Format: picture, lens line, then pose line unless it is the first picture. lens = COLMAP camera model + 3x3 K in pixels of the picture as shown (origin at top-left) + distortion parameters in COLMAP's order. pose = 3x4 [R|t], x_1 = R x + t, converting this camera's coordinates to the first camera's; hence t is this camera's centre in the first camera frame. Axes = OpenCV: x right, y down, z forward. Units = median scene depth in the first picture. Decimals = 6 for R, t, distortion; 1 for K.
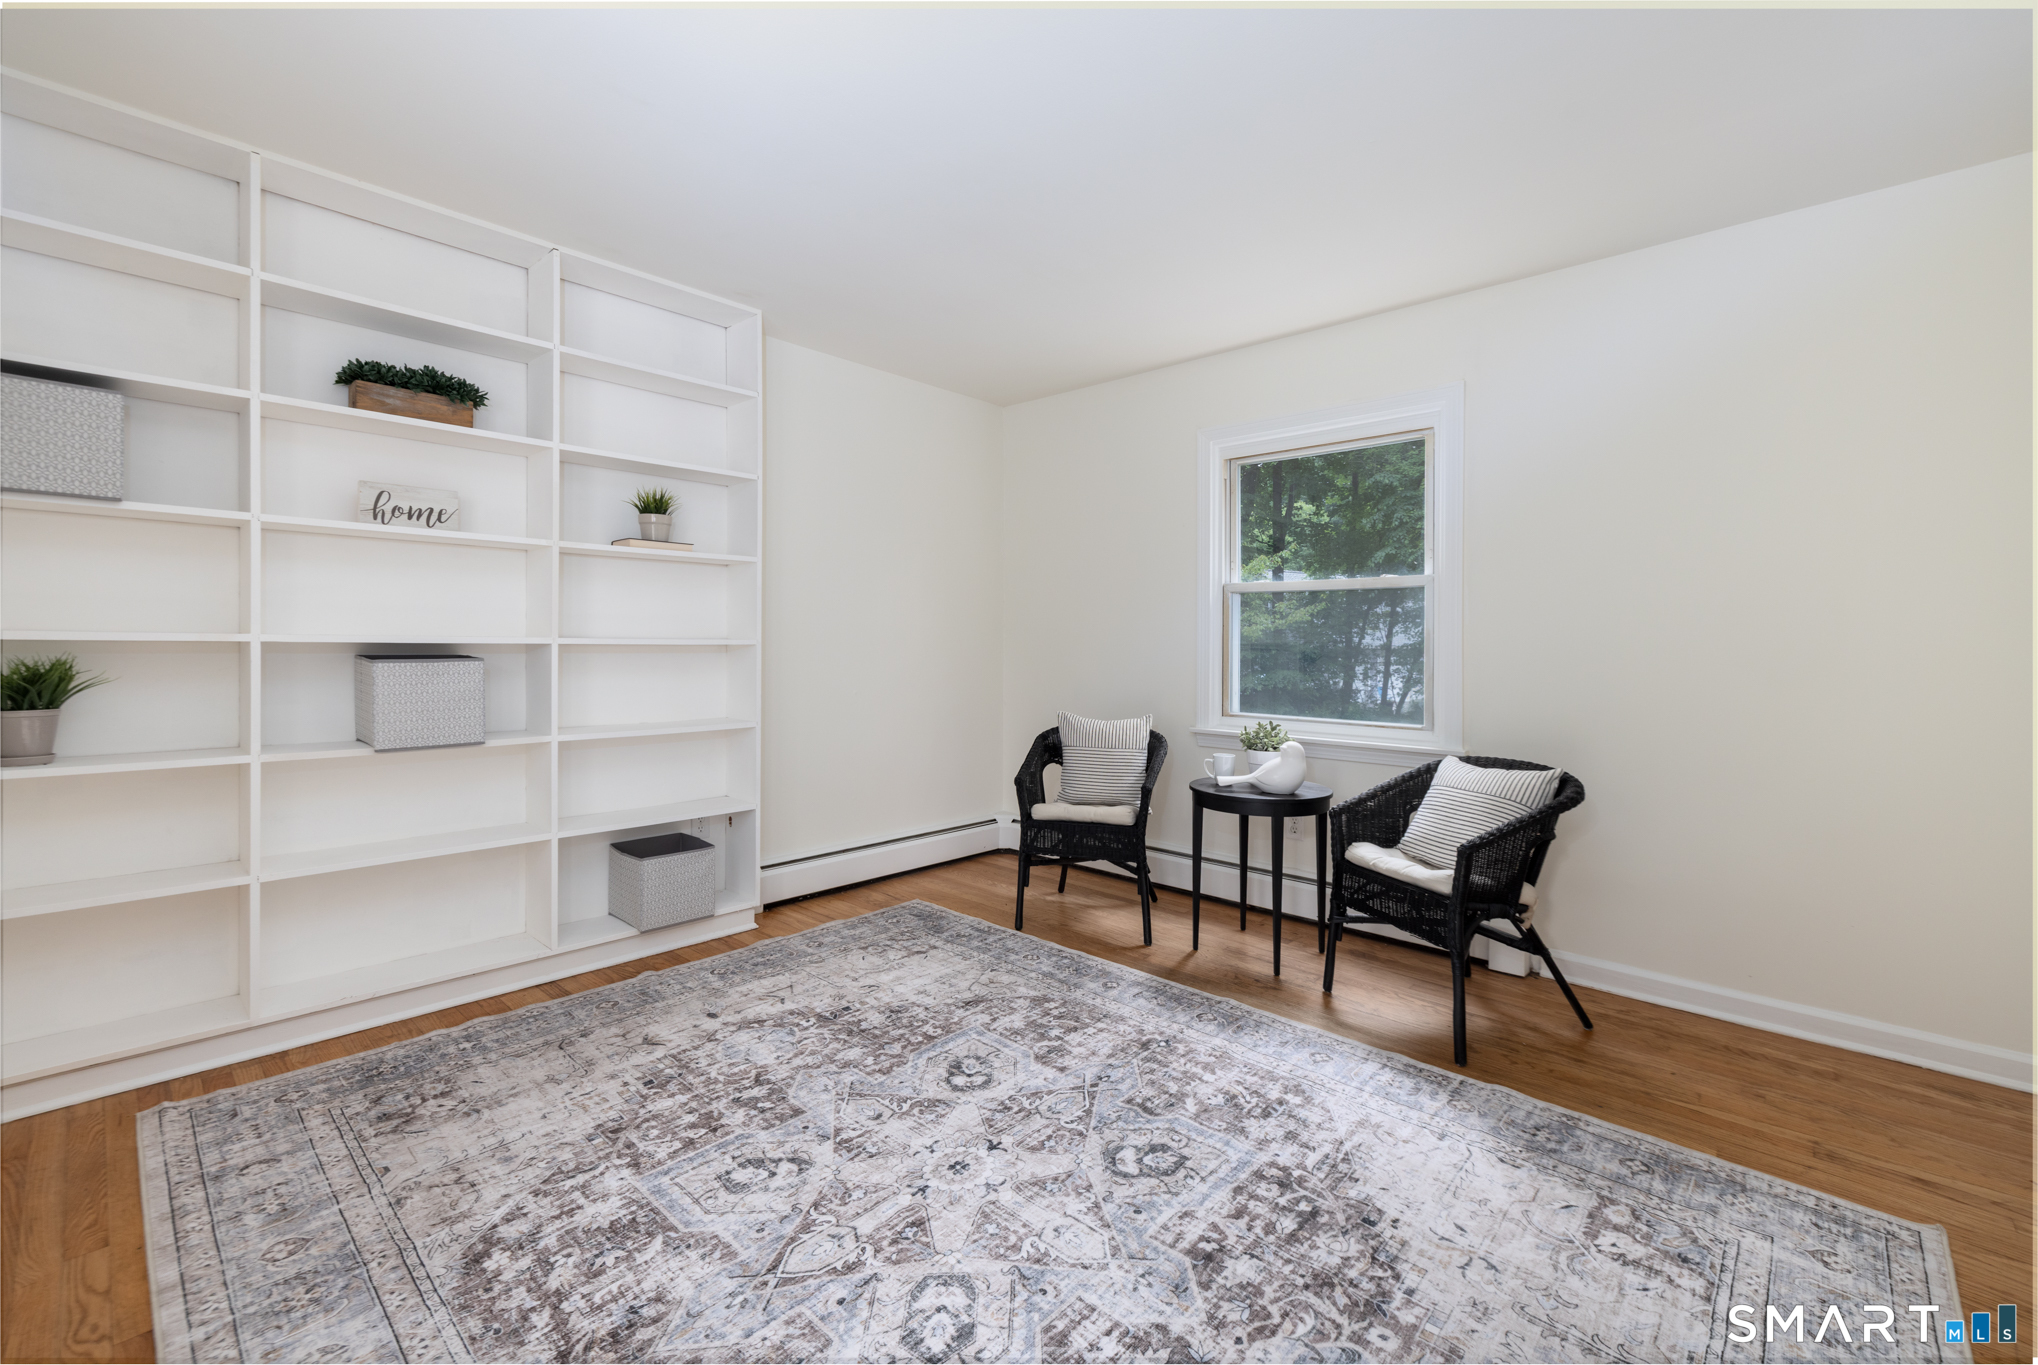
lens RADIAL K [[866.2, 0, 948.8], [0, 866.2, 635.2], [0, 0, 1]] dist [0.008509, -0.000123]
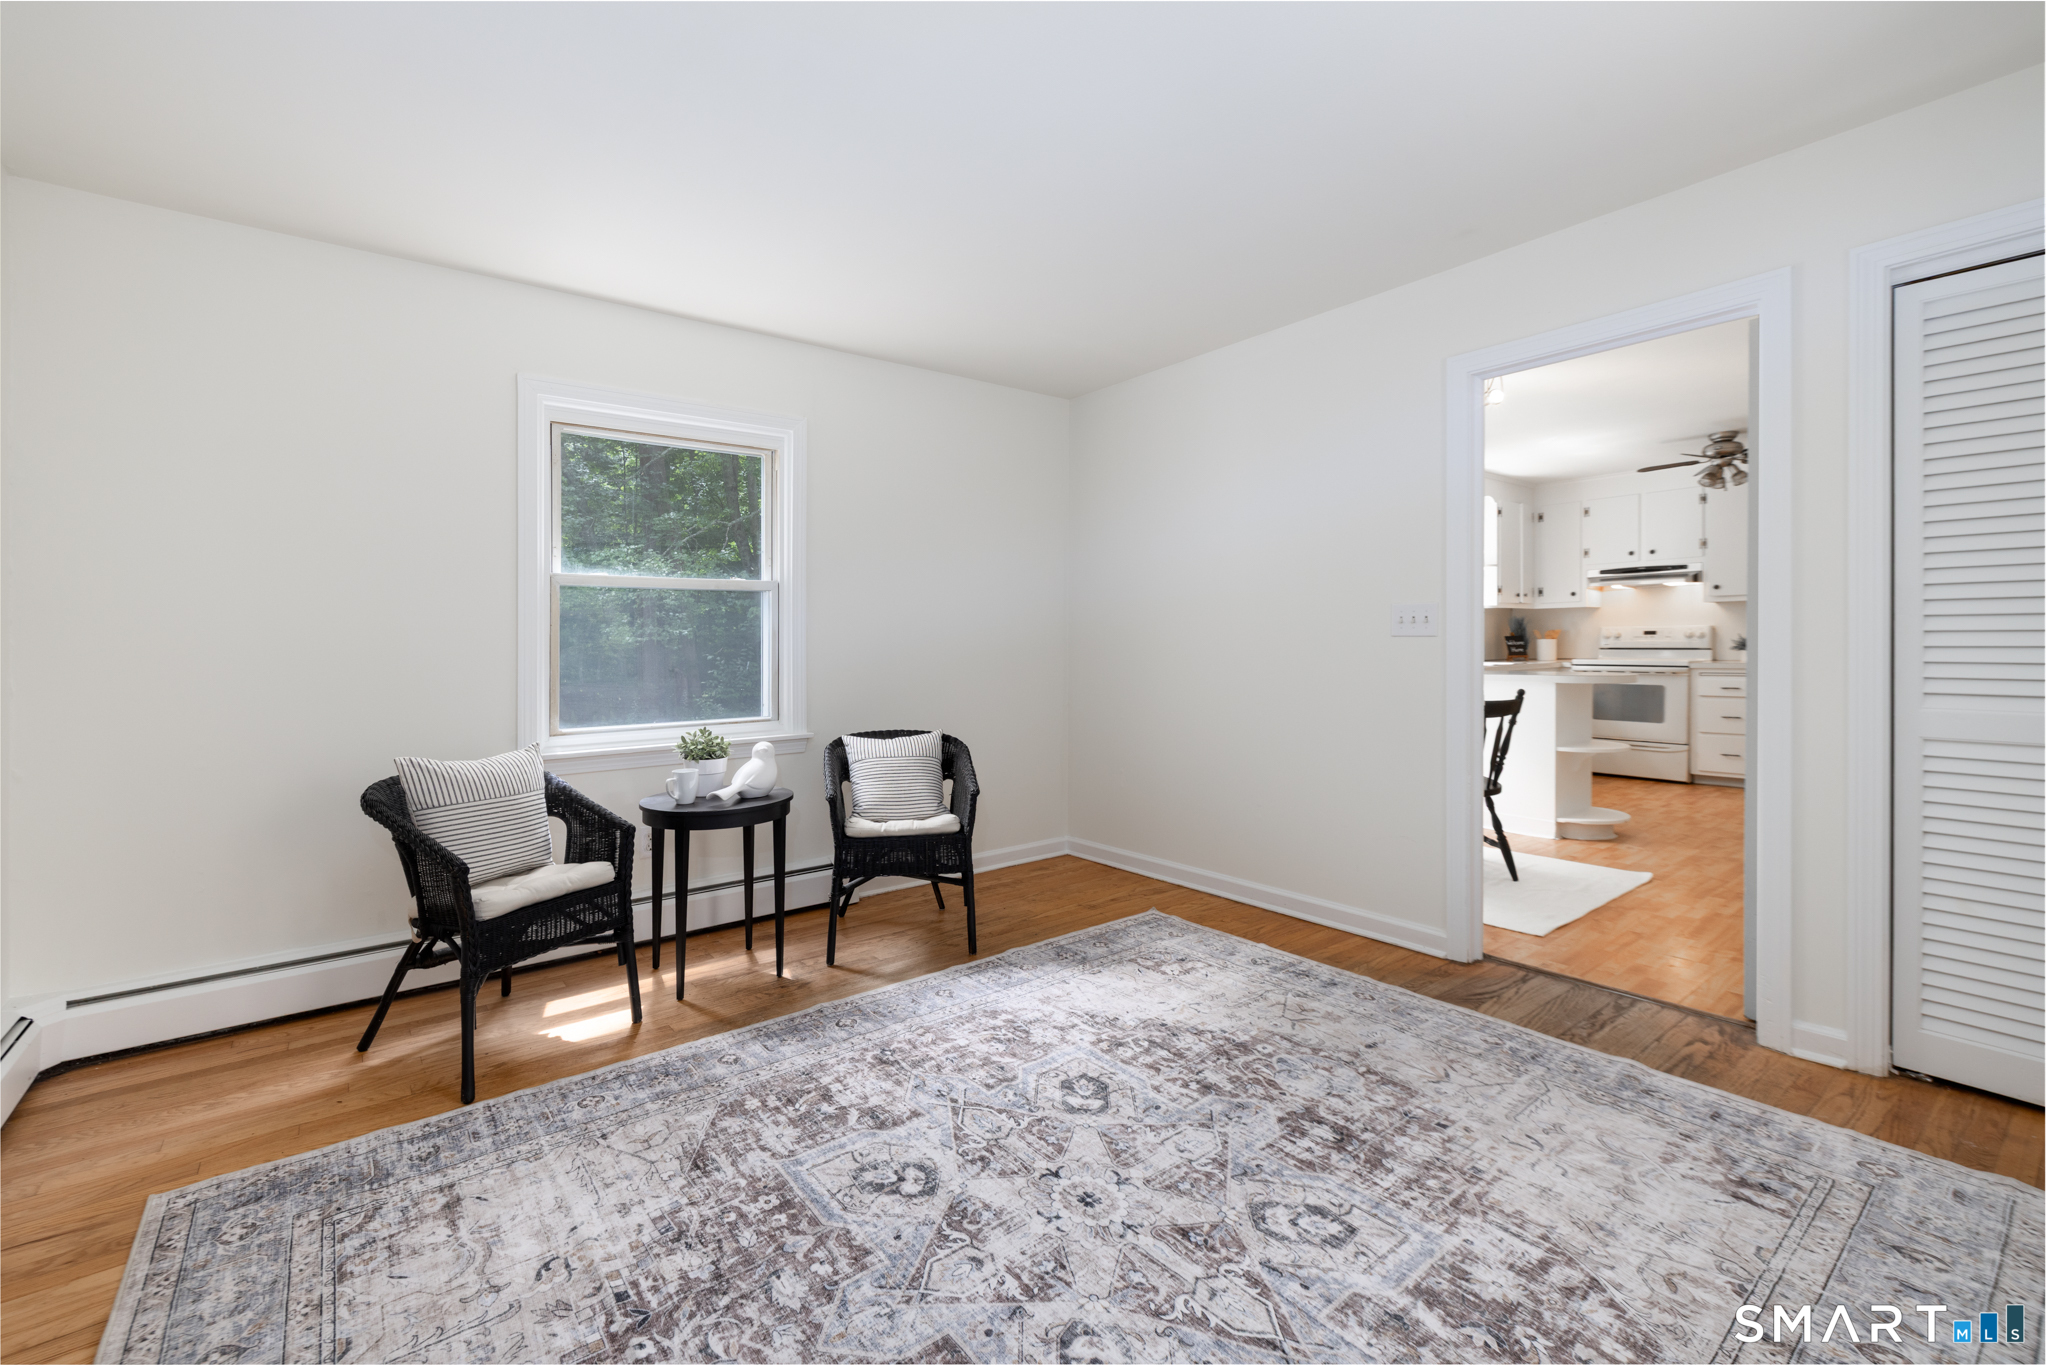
lens RADIAL K [[869.6, 0, 1028.4], [0, 869.6, 647.5], [0, 0, 1]] dist [0.008509, -0.000123]
pose [[0.106622, -0.011958, 0.994228, -0.752040], [0.001931, 0.999928, 0.011820, 0.001766], [-0.994298, 0.000660, 0.106638, 0.780153]]
